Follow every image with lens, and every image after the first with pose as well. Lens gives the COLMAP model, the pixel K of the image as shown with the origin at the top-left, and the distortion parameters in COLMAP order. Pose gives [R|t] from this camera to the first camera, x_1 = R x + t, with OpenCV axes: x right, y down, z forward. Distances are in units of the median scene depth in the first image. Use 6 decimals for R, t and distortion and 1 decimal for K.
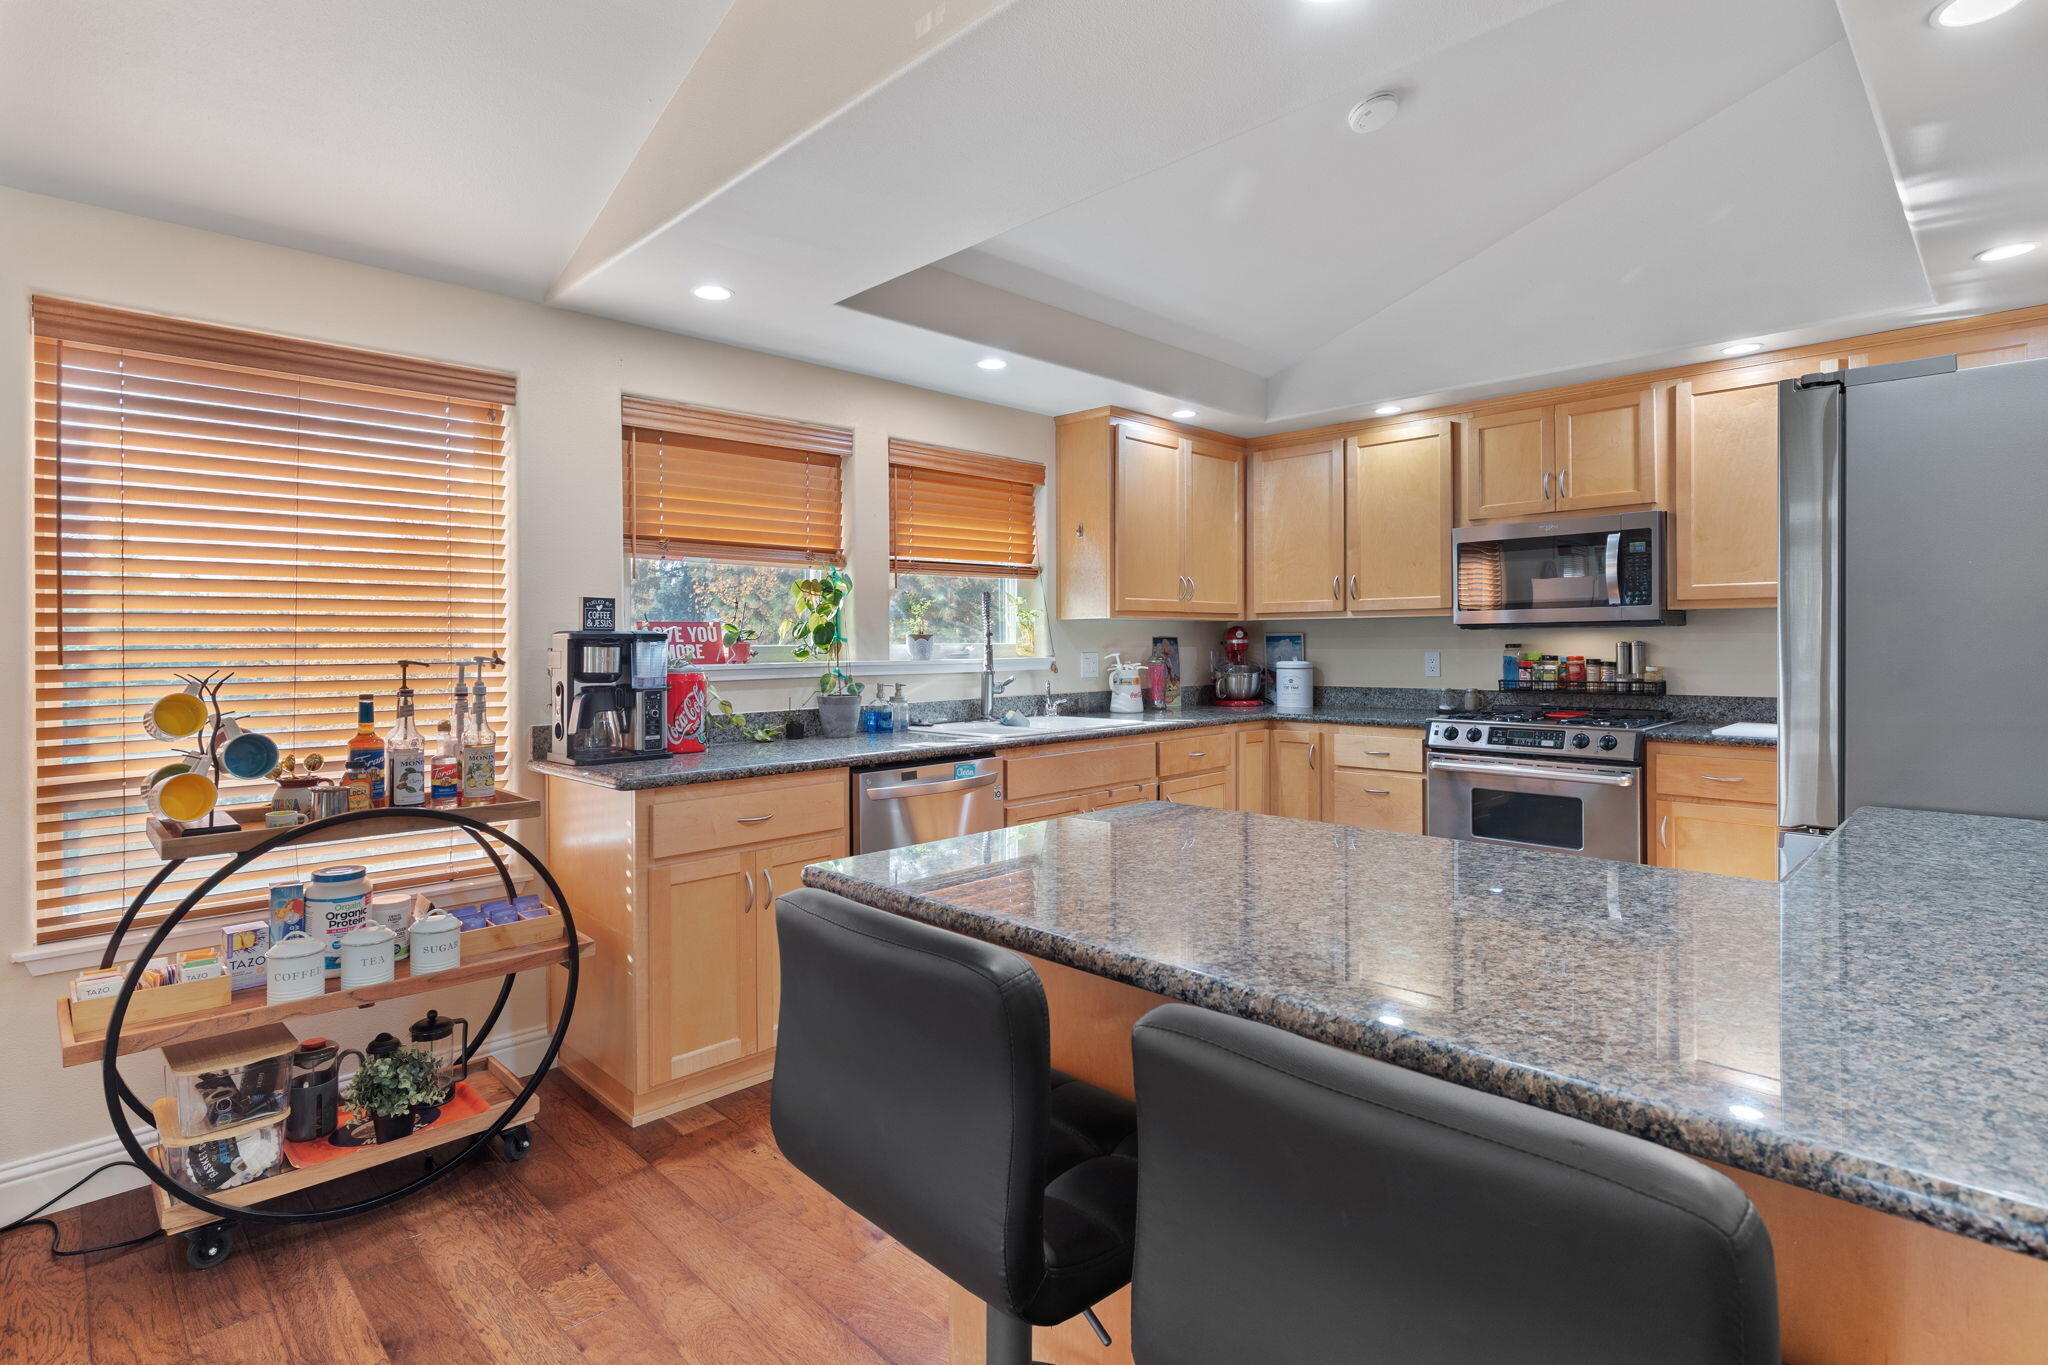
lens RADIAL K [[916.1, 0, 1022.4], [0, 916.1, 648.9], [0, 0, 1]] dist [0.004234, 0.000306]
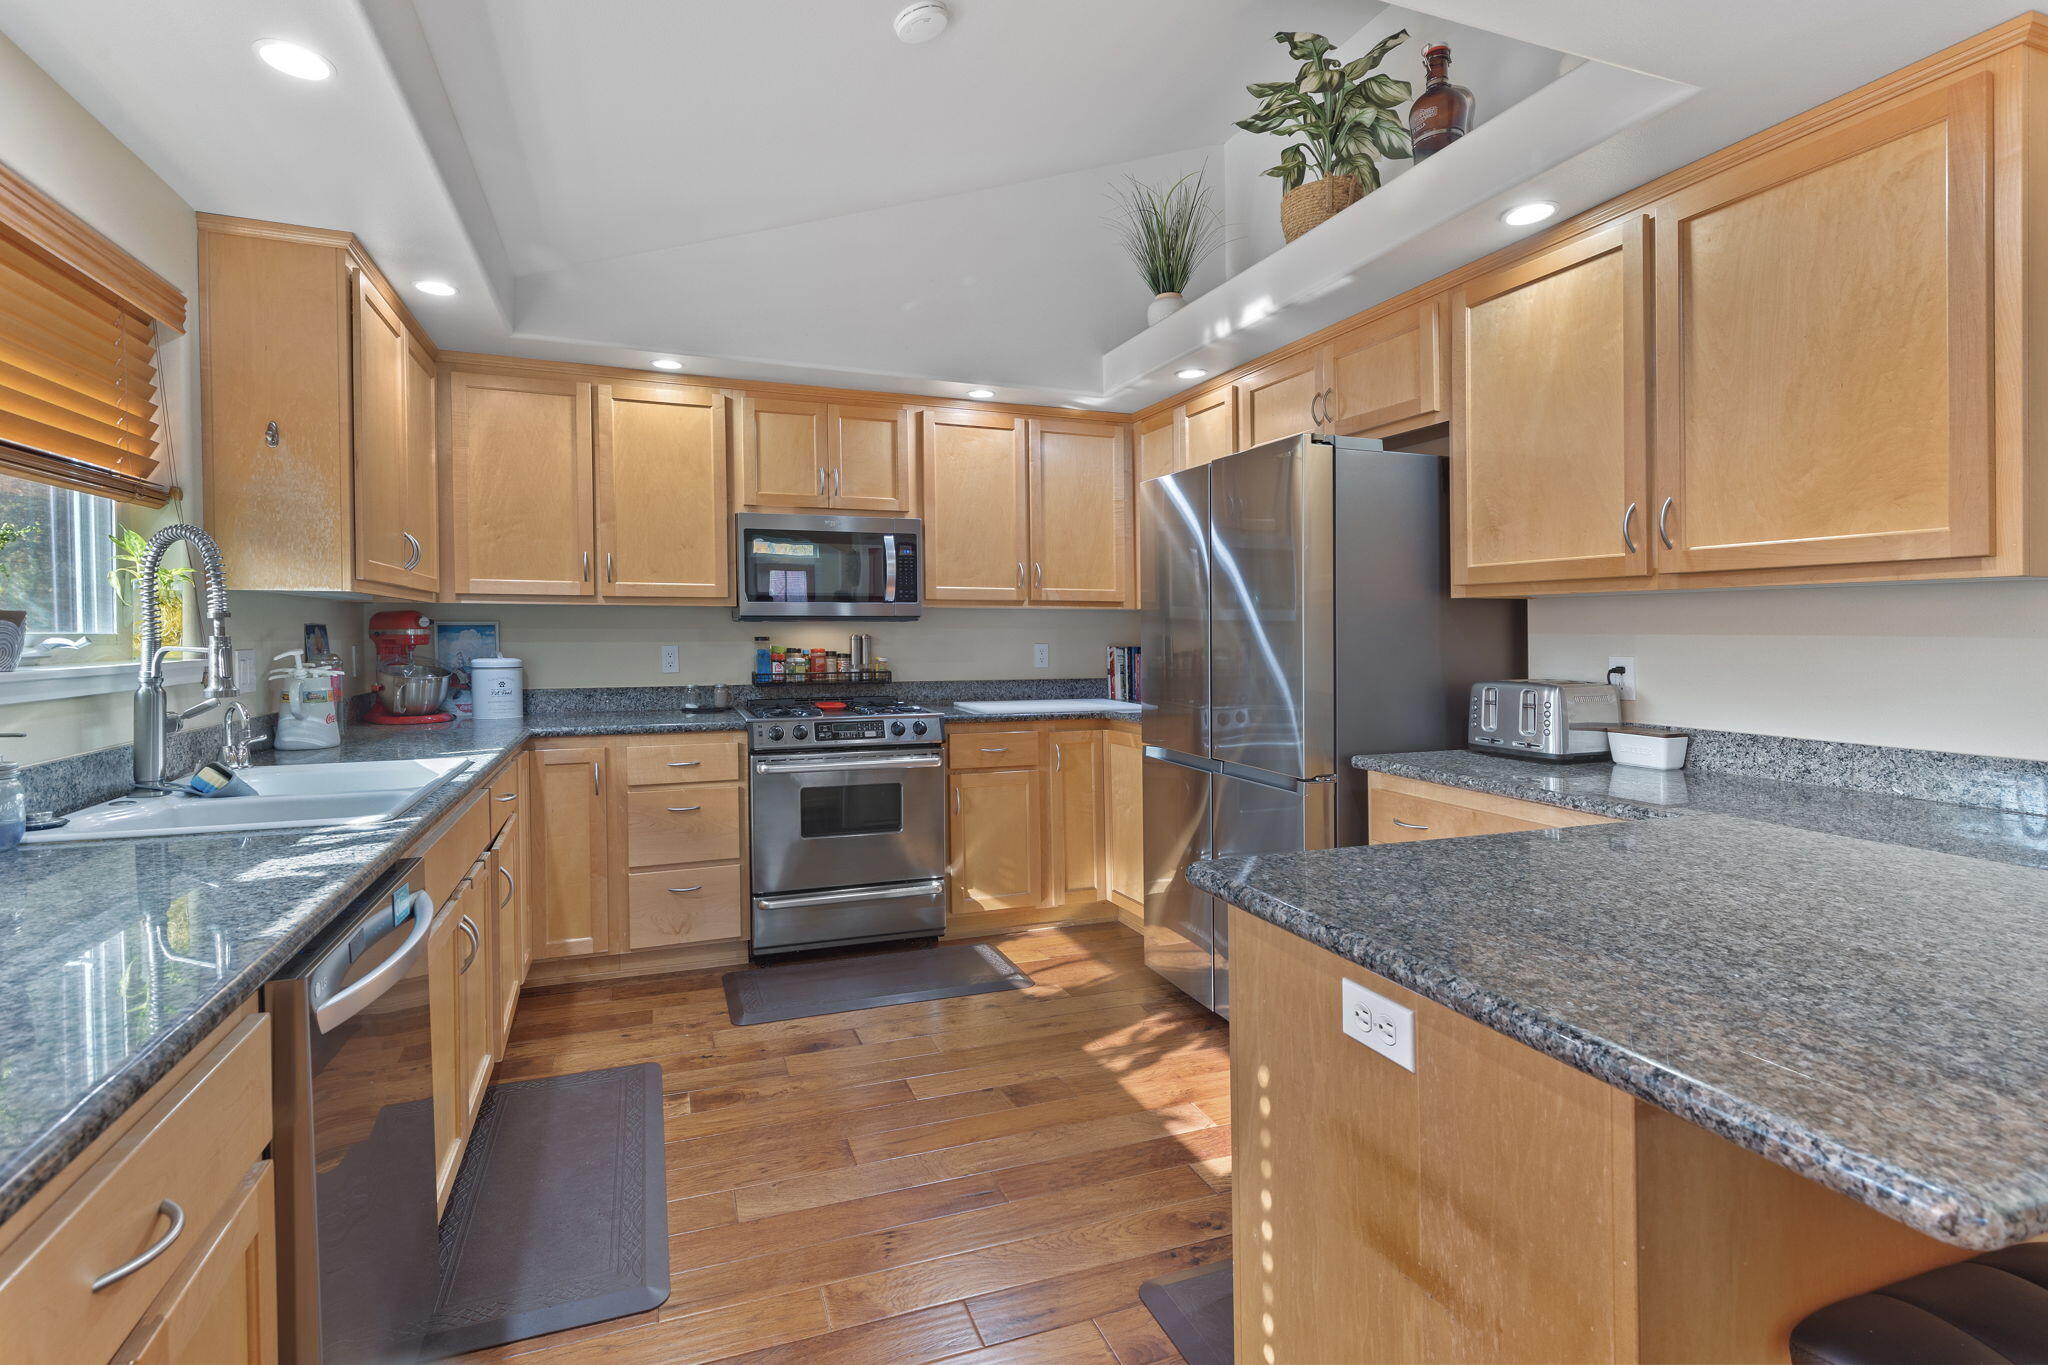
lens RADIAL K [[916.1, 0, 1022.4], [0, 916.1, 648.9], [0, 0, 1]] dist [0.004234, 0.000306]
pose [[0.464416, -0.008488, 0.885576, -0.218164], [0.001175, 0.999959, 0.008968, -0.000989], [-0.885616, -0.003124, 0.464407, 0.321675]]
